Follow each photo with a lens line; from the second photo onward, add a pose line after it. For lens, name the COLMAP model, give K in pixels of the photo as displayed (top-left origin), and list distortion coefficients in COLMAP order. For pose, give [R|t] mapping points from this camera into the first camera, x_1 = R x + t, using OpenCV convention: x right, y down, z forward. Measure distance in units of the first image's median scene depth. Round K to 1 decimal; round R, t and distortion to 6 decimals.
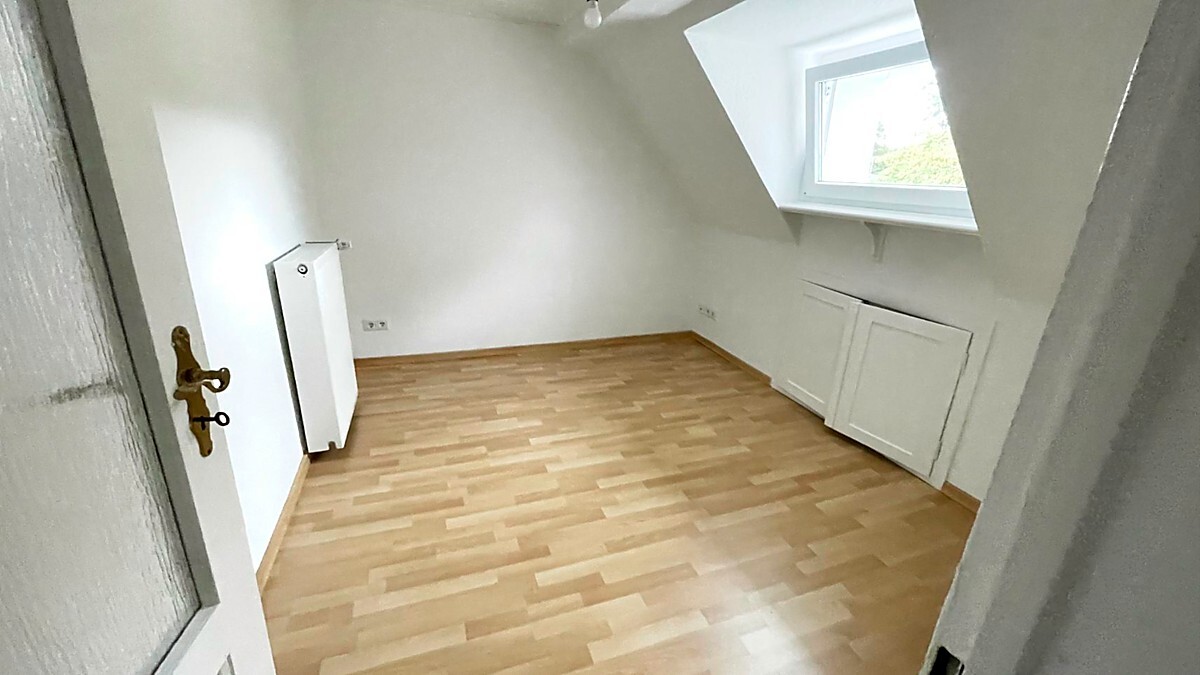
lens RADIAL K [[483.3, 0, 599.7], [0, 483.3, 330.7], [0, 0, 1]] dist [-0.003407, -0.001151]
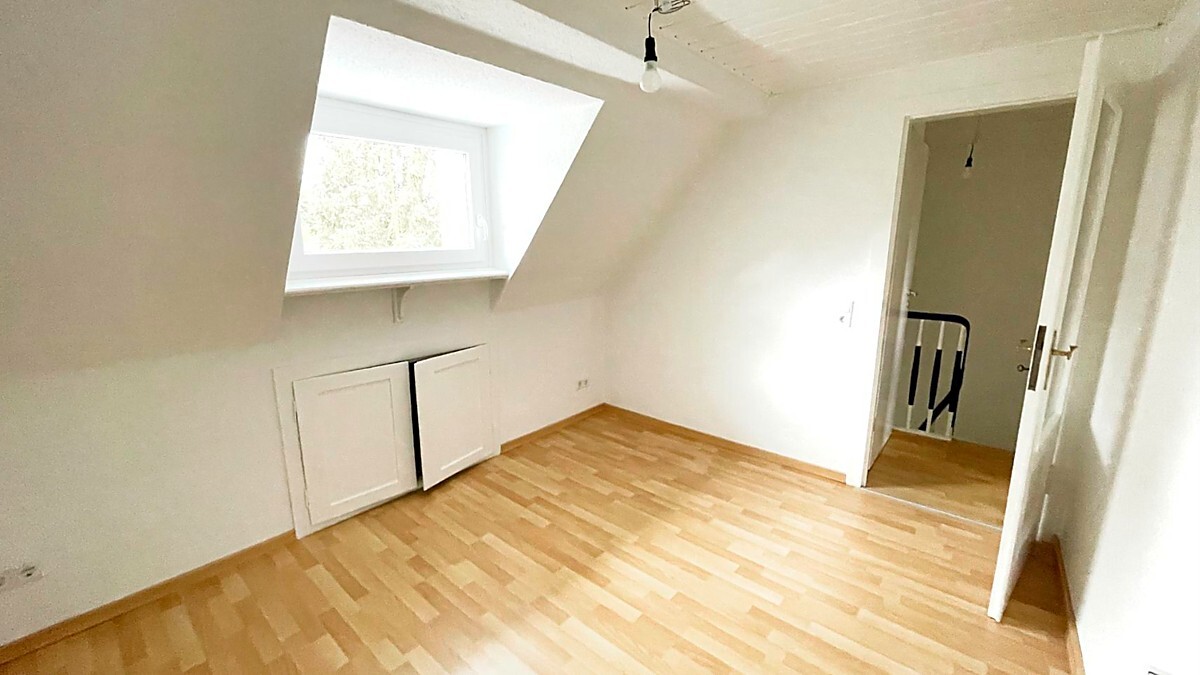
lens RADIAL K [[483.3, 0, 604.4], [0, 483.3, 340.6], [0, 0, 1]] dist [-0.003407, -0.001151]
pose [[-0.491983, -0.221375, 0.841989, -0.520299], [0.257966, 0.886632, 0.383844, -0.397805], [-0.831508, 0.406049, -0.379101, 1.068722]]
